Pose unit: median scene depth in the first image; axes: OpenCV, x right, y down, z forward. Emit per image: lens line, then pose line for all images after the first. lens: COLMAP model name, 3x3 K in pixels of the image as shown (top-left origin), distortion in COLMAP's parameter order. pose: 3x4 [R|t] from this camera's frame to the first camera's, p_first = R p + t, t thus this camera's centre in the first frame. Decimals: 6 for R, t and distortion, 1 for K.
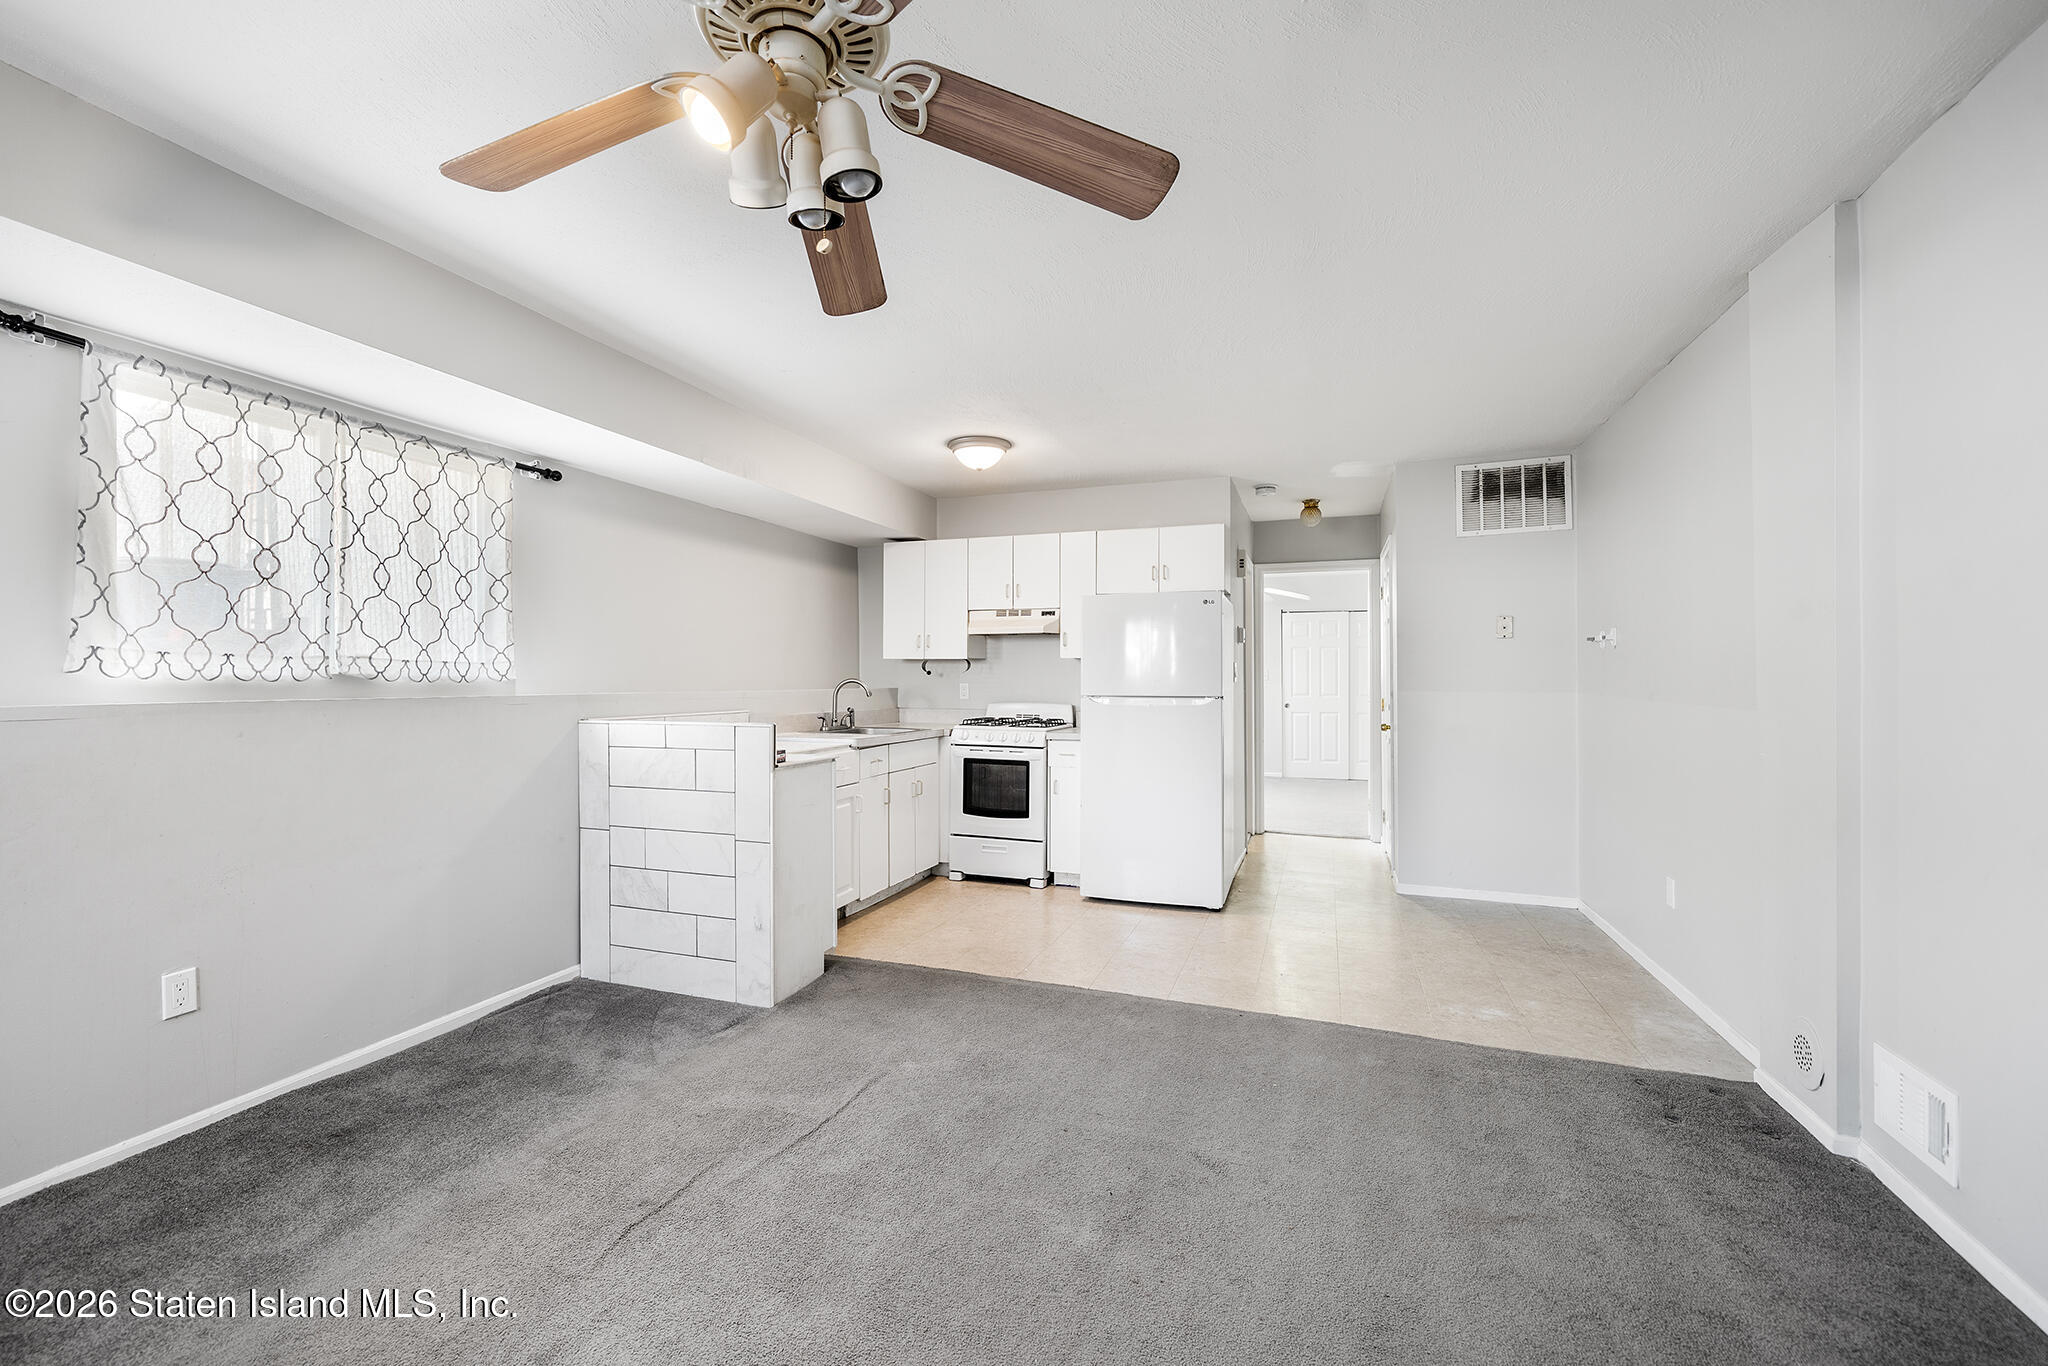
lens RADIAL K [[851.0, 0, 1012.2], [0, 851.0, 665.6], [0, 0, 1]] dist [-0.000338, -0.000111]
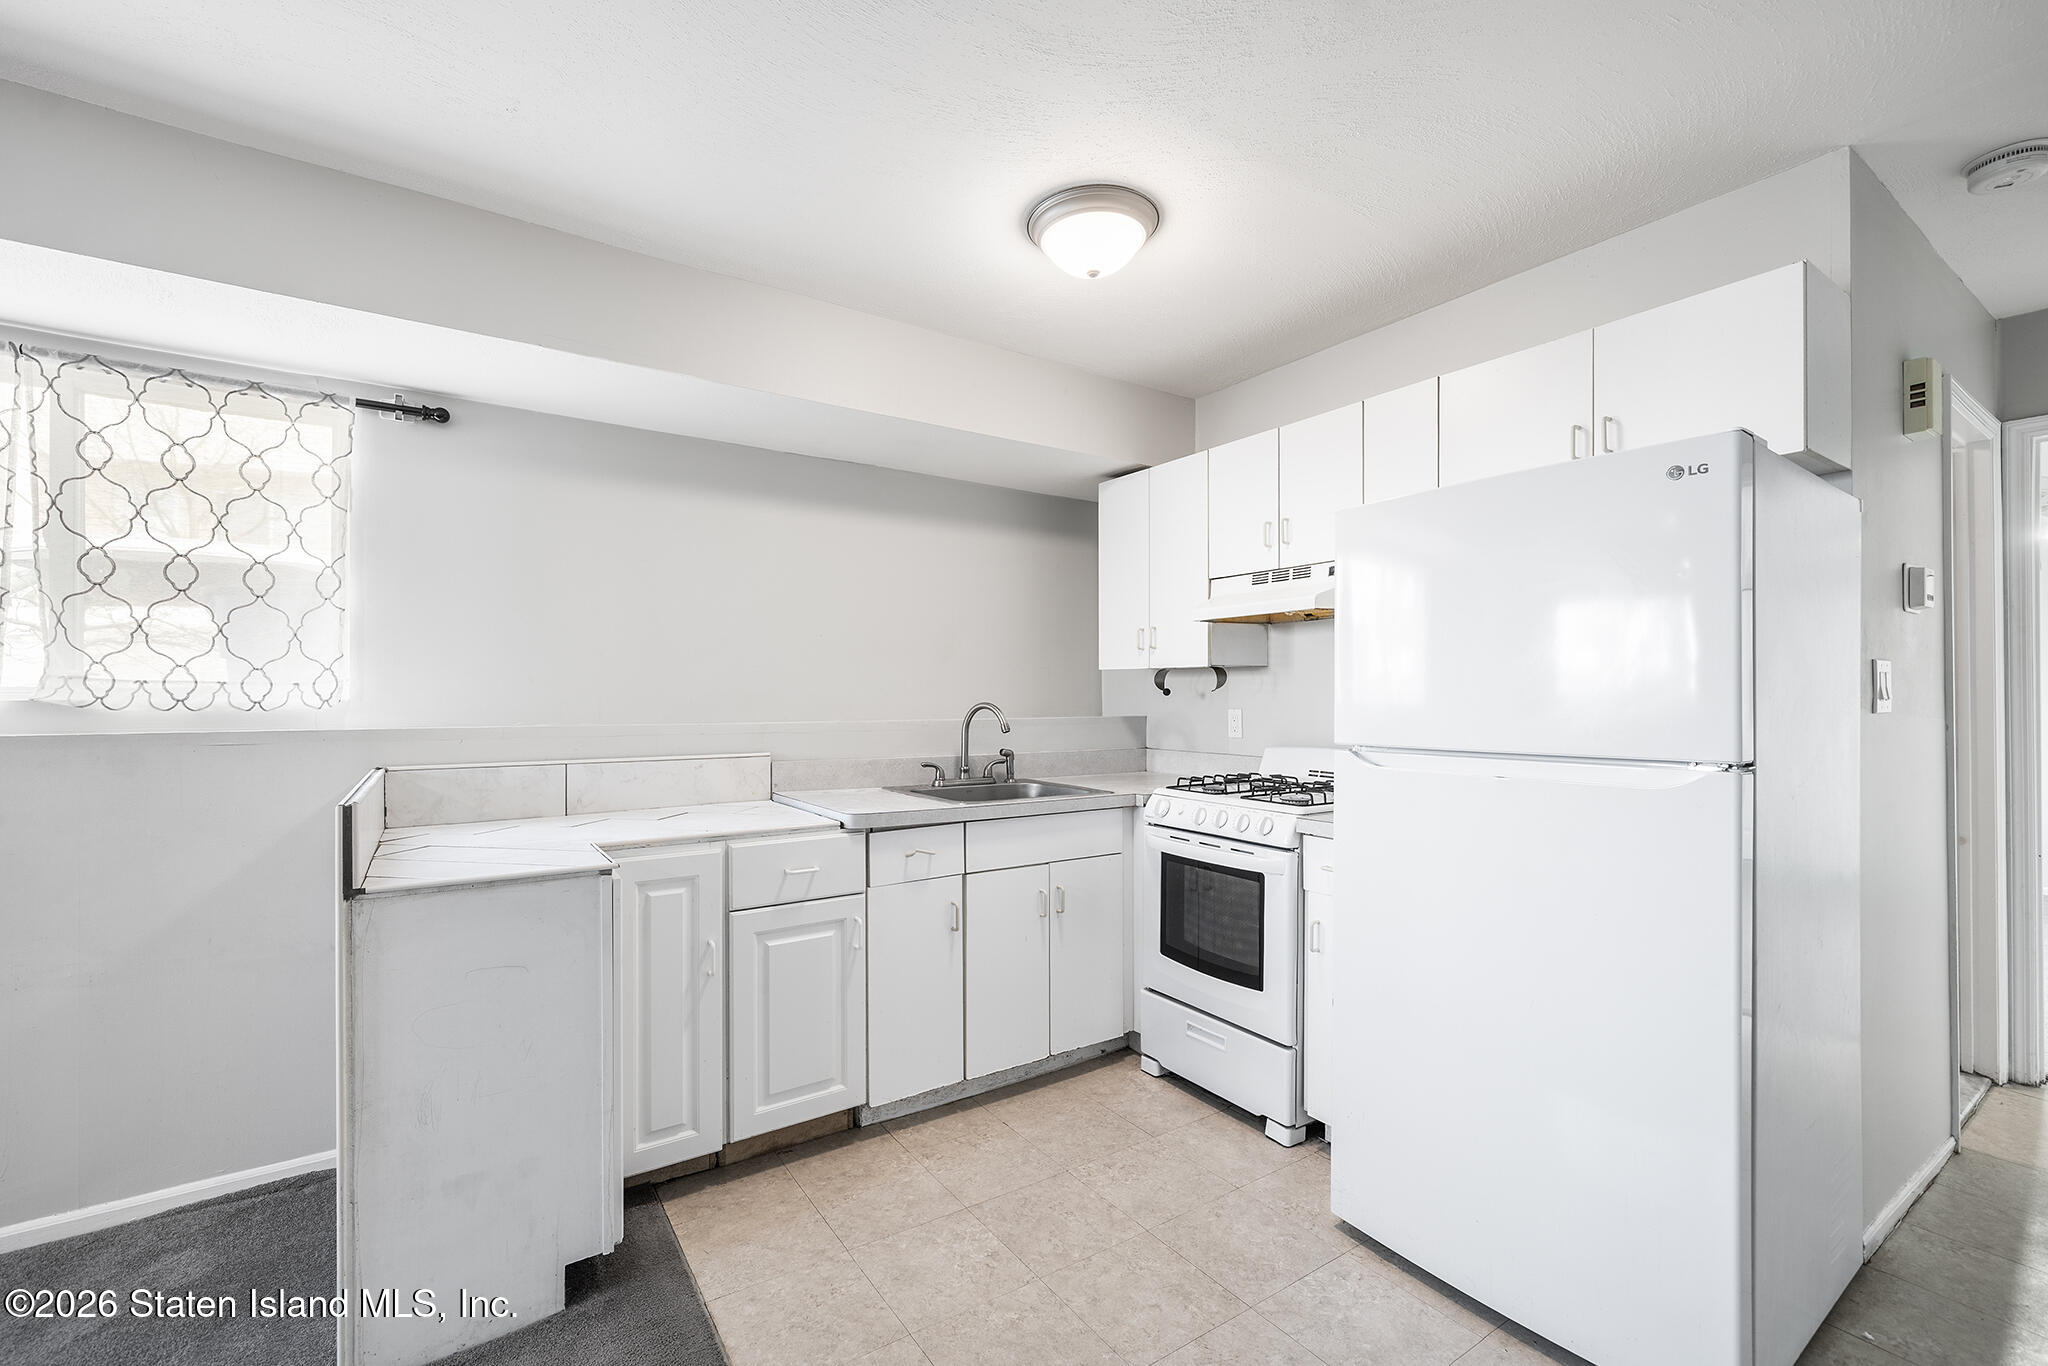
lens RADIAL K [[858.7, 0, 1014.3], [0, 858.7, 690.4], [0, 0, 1]] dist [-0.000953, 0.000174]
pose [[0.807683, -0.006172, -0.589585, 0.204630], [0.010841, 0.999932, 0.004383, 0.004445], [0.589518, -0.009932, 0.807694, 0.552881]]
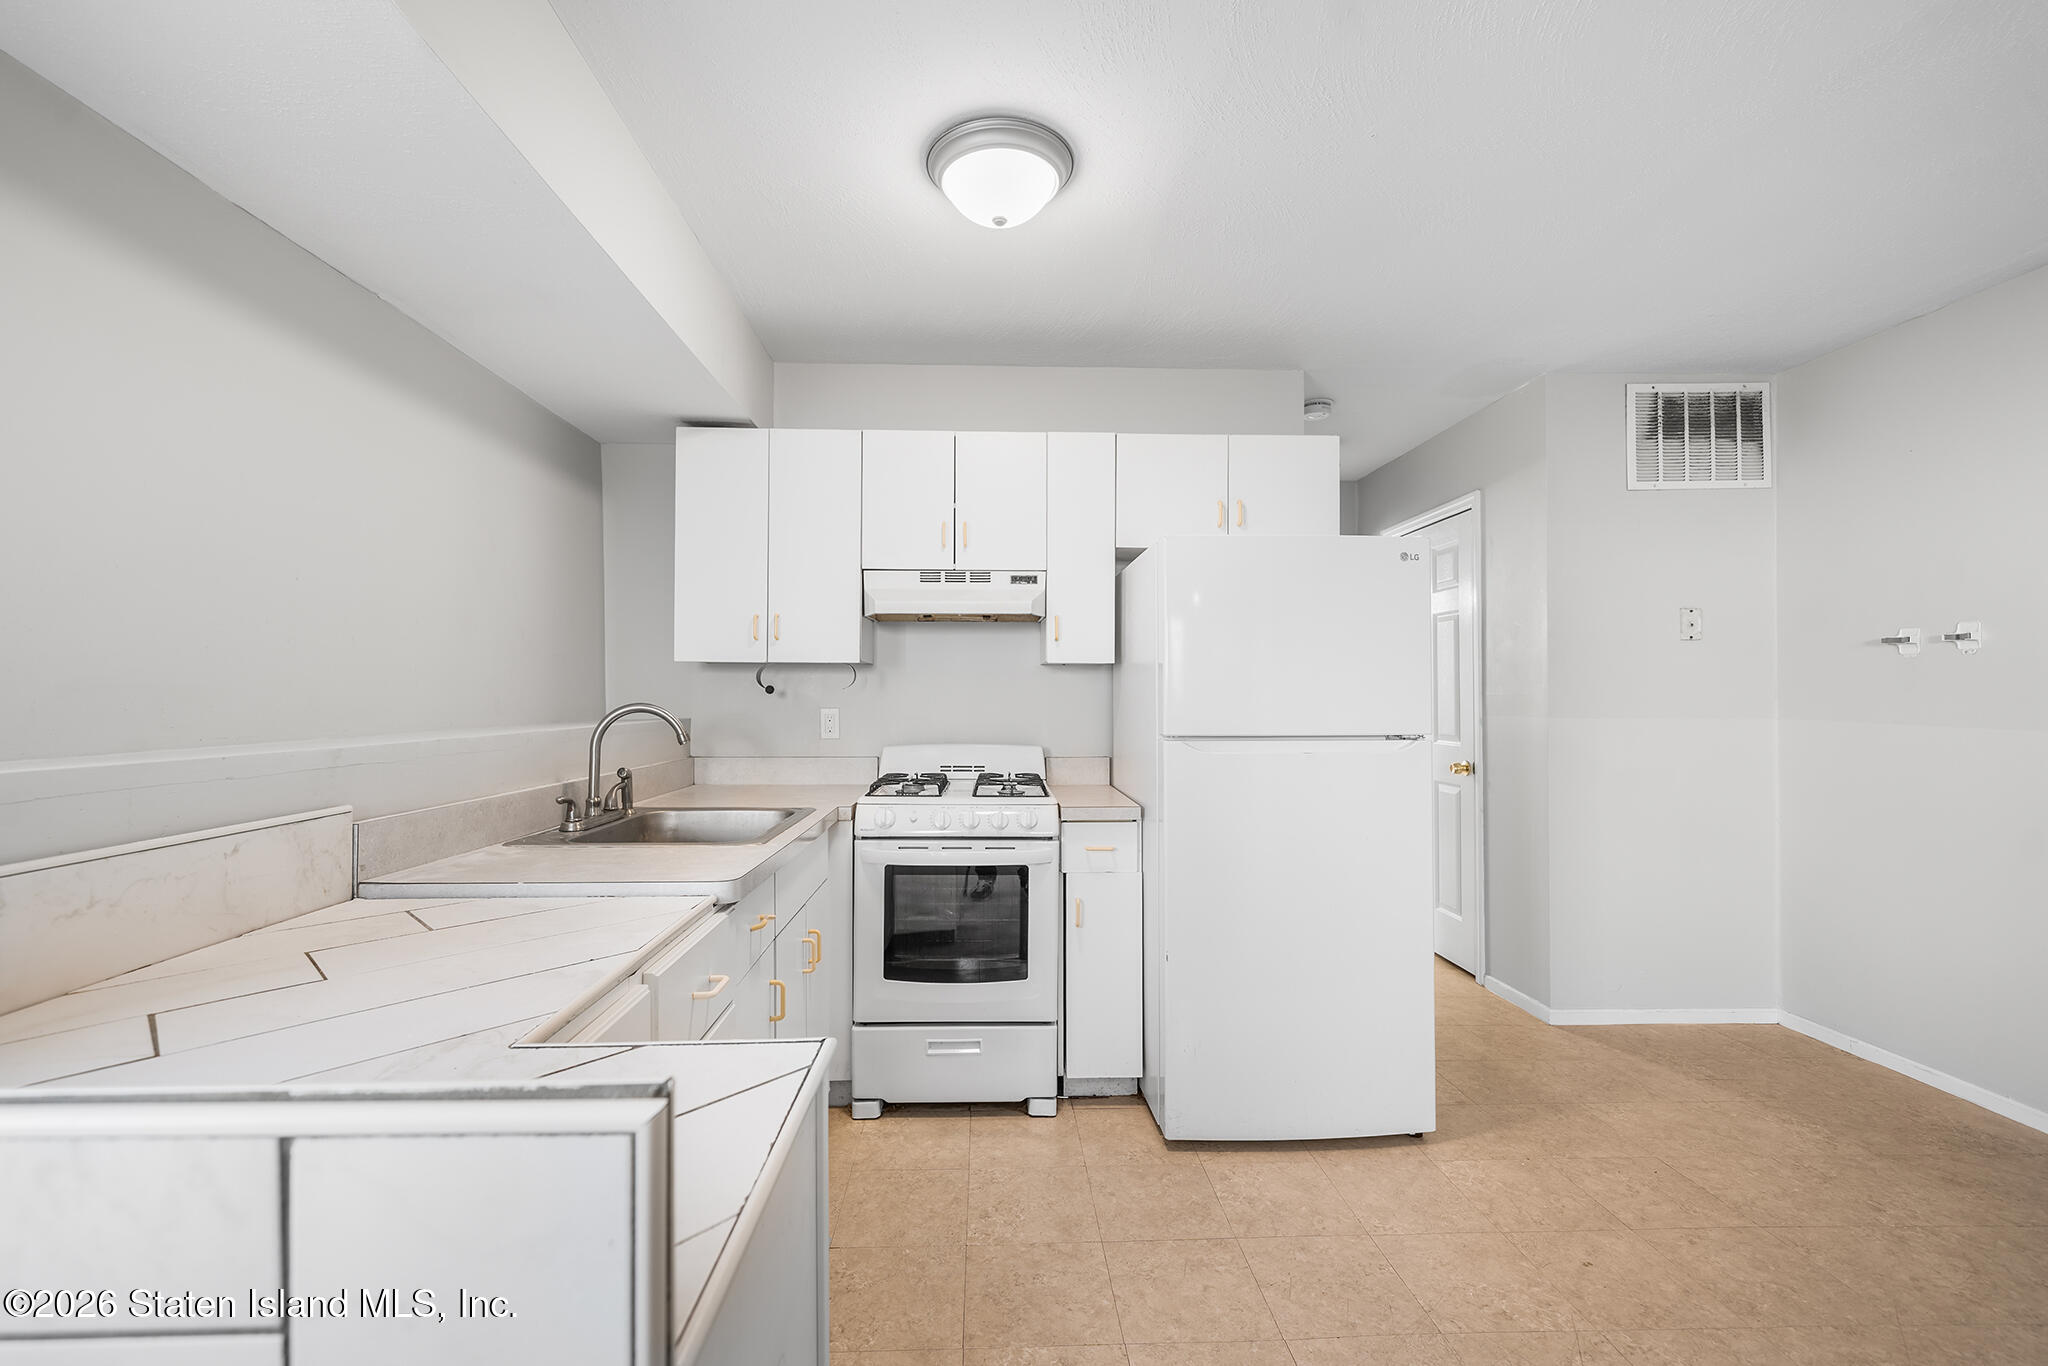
lens RADIAL K [[842.3, 0, 1012.3], [0, 842.3, 688.6], [0, 0, 1]] dist [-0.002092, -0.000051]
pose [[0.927779, 0.001422, 0.373127, -0.184343], [-0.004408, 0.999965, 0.007149, 0.004348], [-0.373104, -0.008278, 0.927753, 0.573335]]
